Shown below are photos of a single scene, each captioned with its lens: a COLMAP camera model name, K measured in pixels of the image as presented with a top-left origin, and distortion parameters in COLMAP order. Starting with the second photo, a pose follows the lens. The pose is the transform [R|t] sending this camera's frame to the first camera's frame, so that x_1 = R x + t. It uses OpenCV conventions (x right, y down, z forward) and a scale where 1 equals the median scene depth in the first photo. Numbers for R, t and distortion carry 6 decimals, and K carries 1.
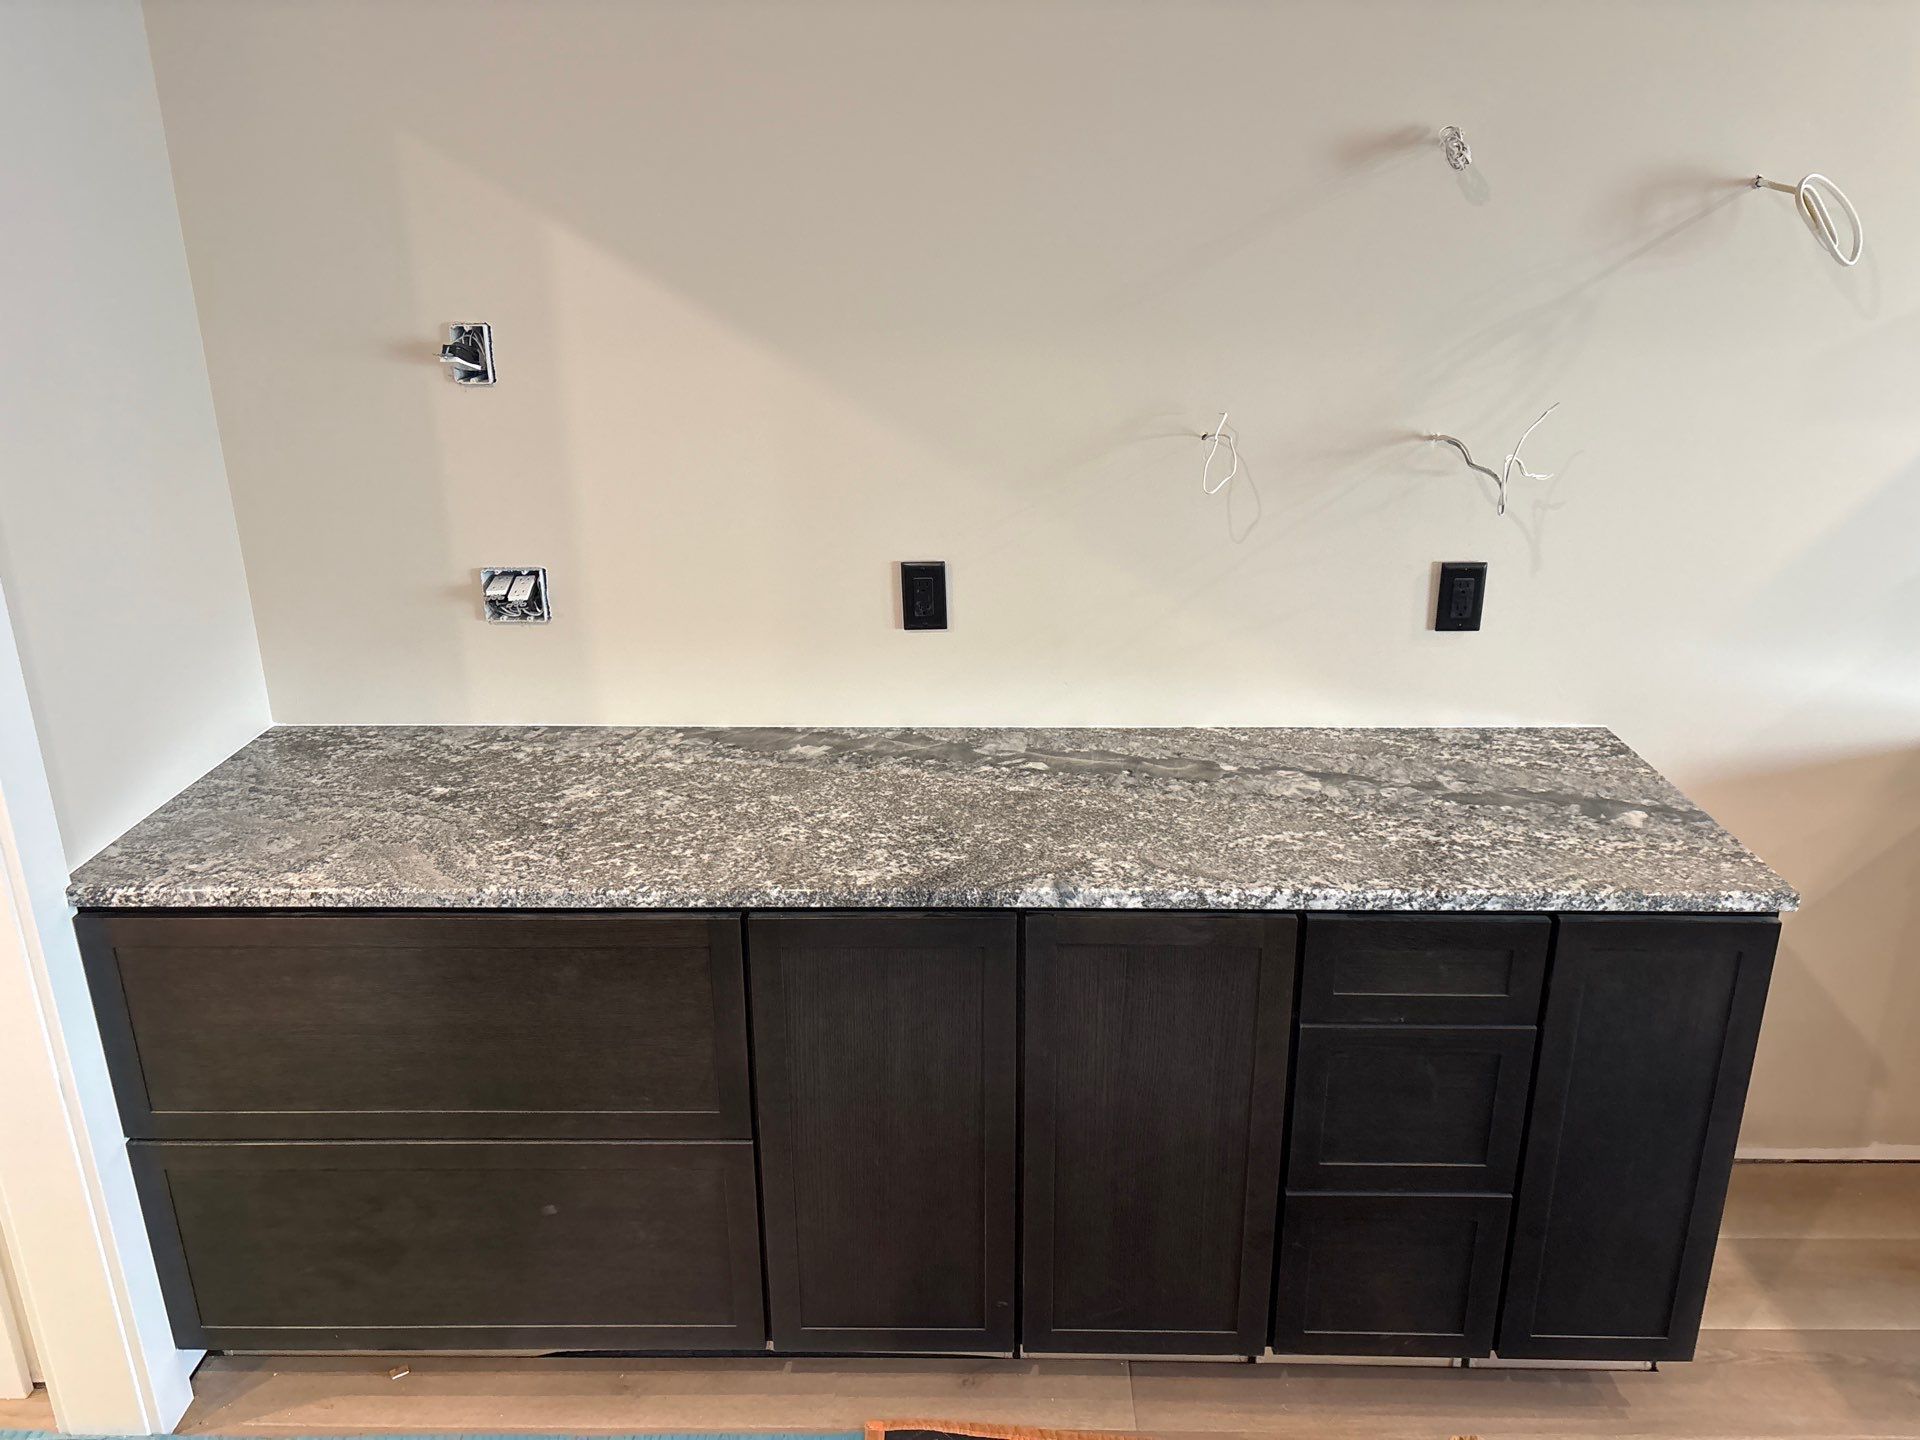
lens RADIAL K [[1444.2, 0, 956.4], [0, 1444.2, 727.7], [0, 0, 1]] dist [0.055648, -0.054791]
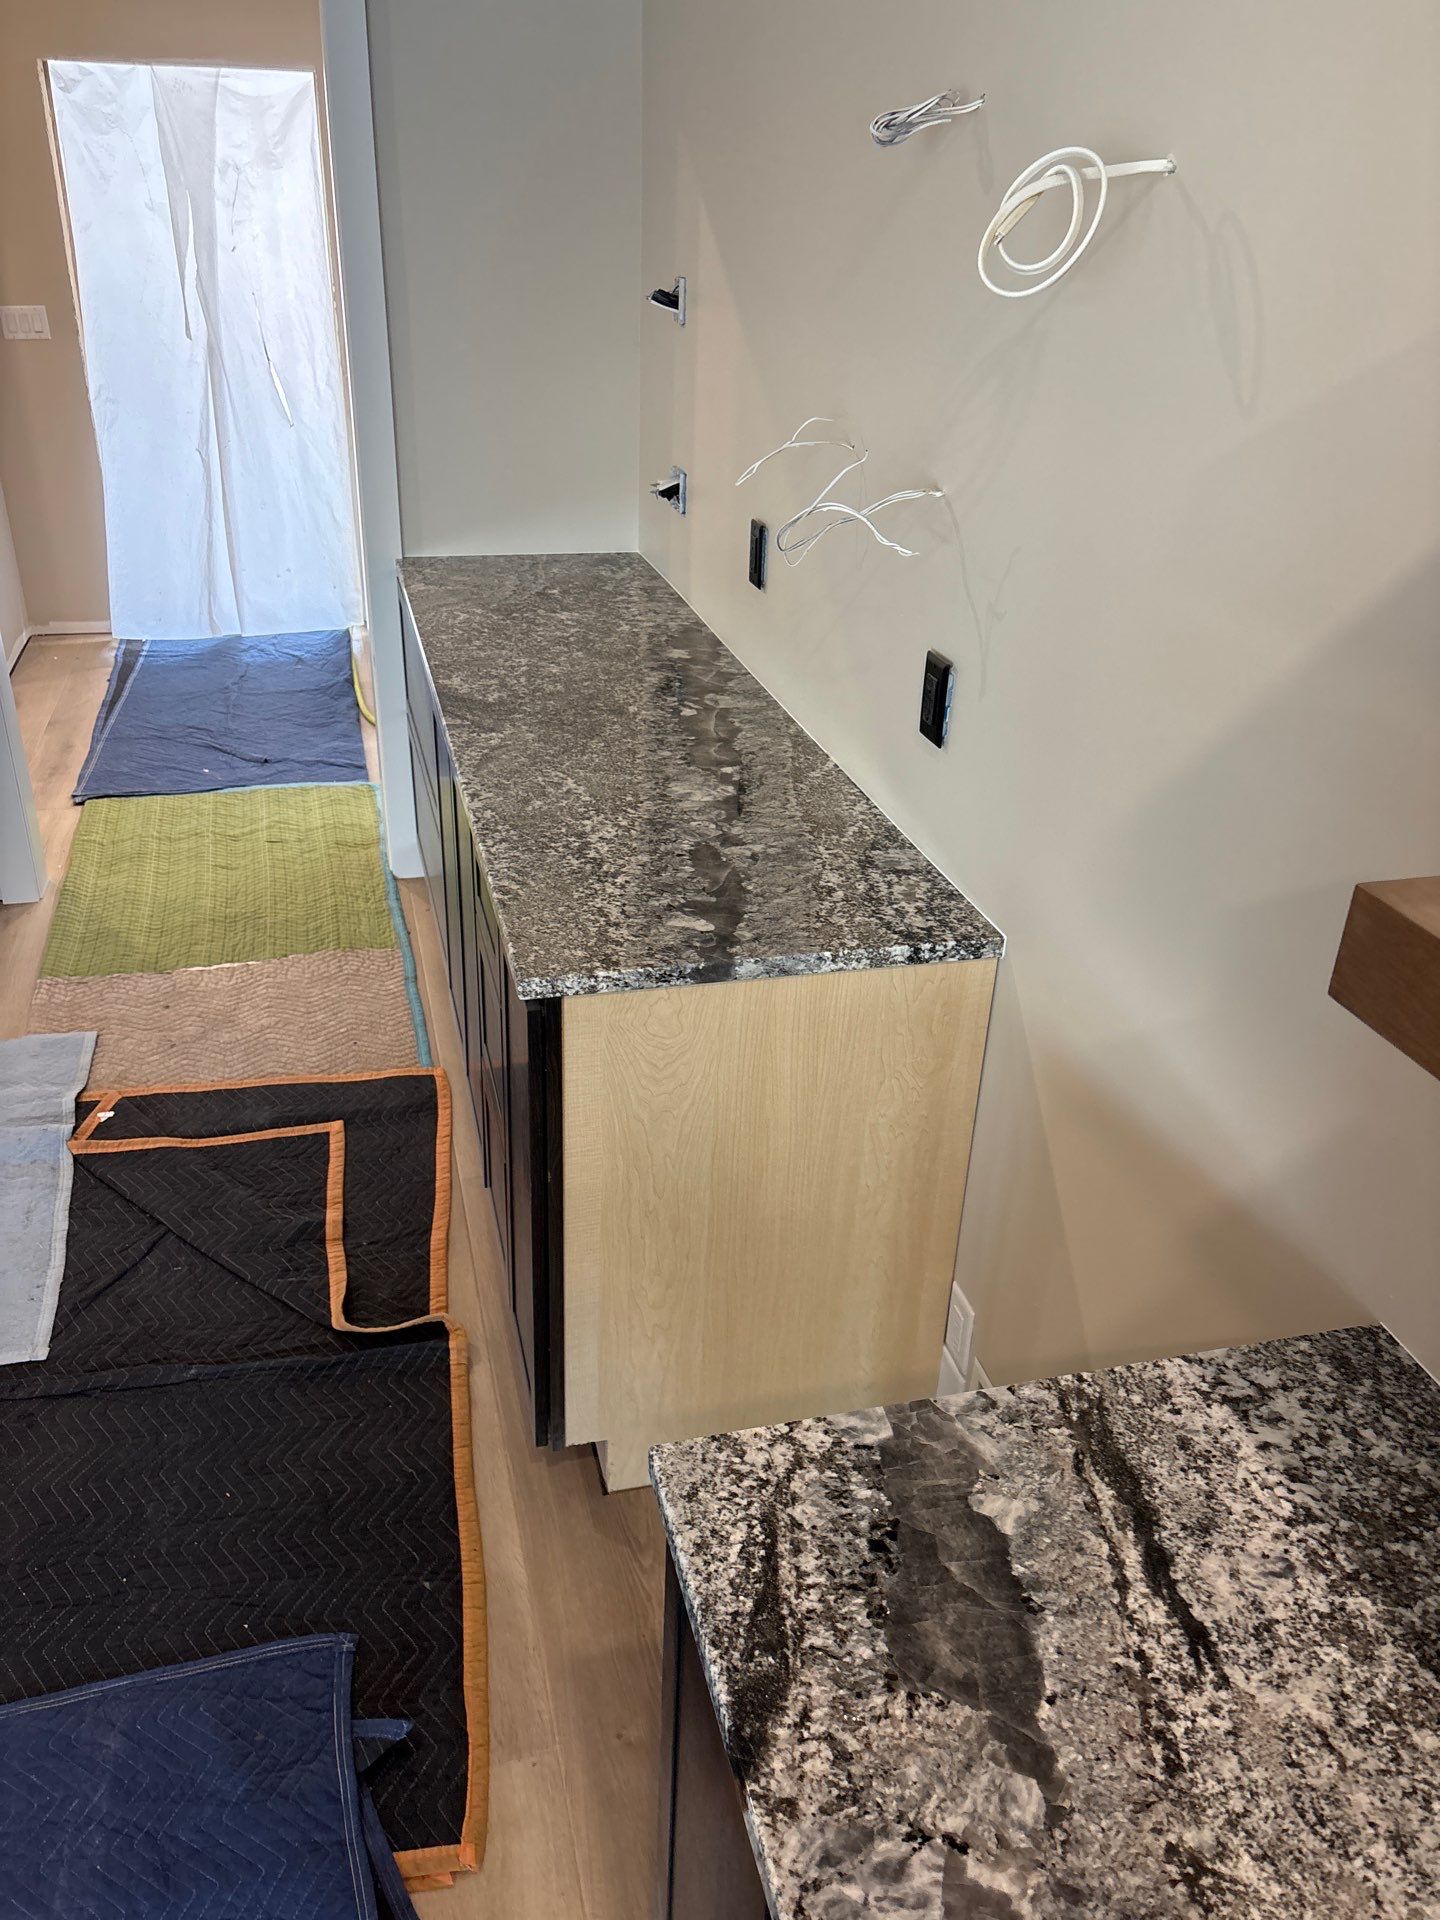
lens RADIAL K [[1444.2, 0, 722.9], [0, 1444.2, 974.5], [0, 0, 1]] dist [0.055648, -0.054791]
pose [[0.275401, 0.467008, -0.840272, 1.181532], [-0.365459, 0.859309, 0.357809, -0.225820], [0.889154, 0.208544, 0.407327, 0.637768]]
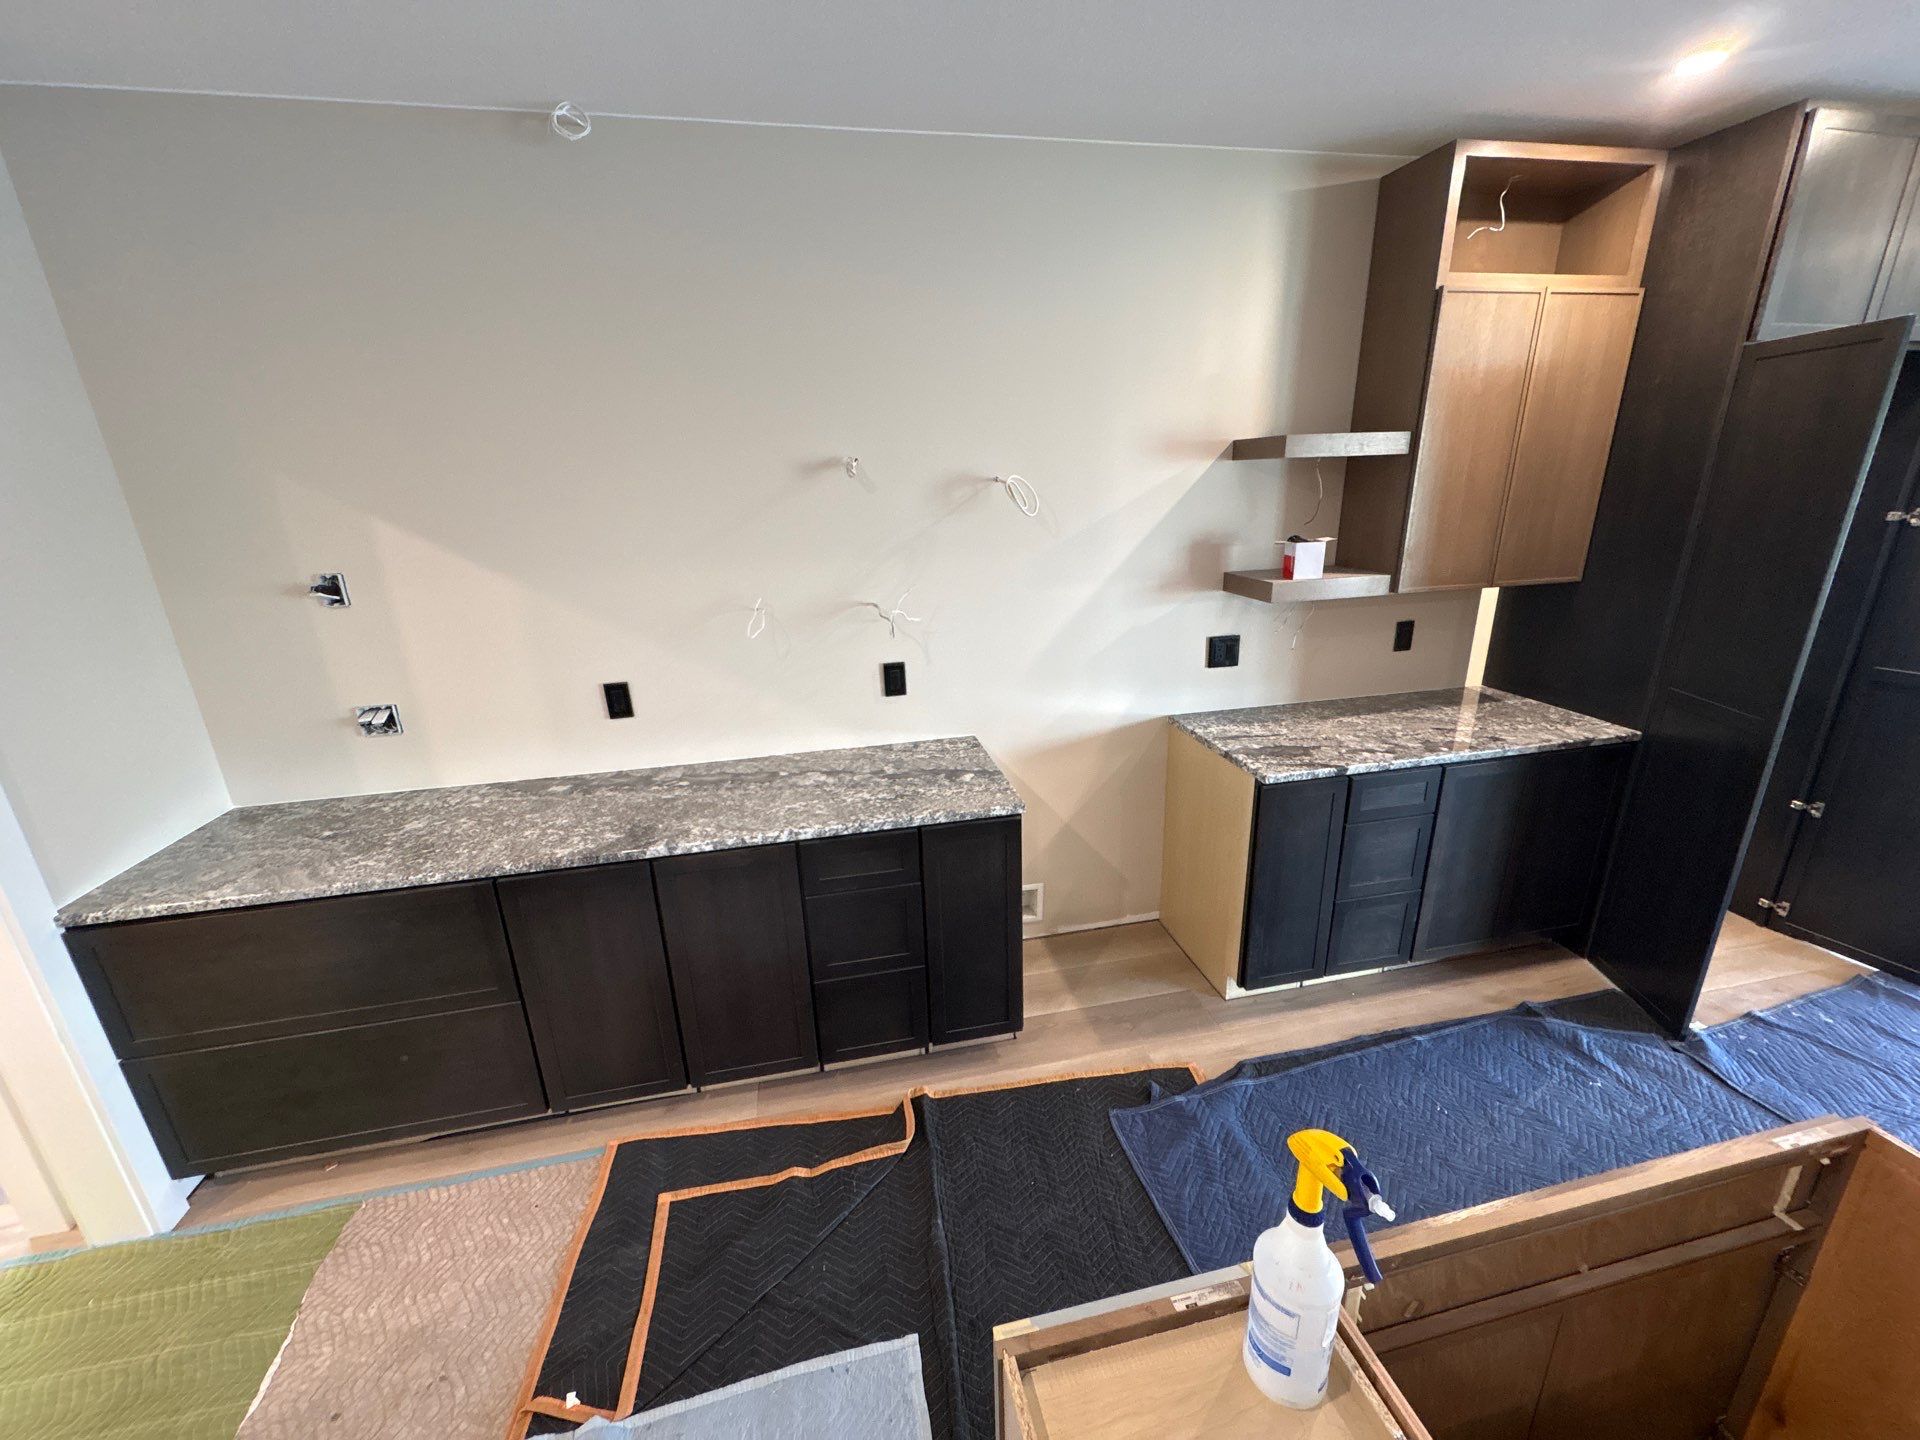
lens RADIAL K [[762.7, 0, 953.6], [0, 762.7, 726.5], [0, 0, 1]] dist [-0.003757, 0.001408]
pose [[0.974011, -0.093429, 0.206336, 0.216088], [0.102044, 0.994282, -0.031486, 0.020795], [-0.202214, 0.051723, 0.977975, -0.075342]]
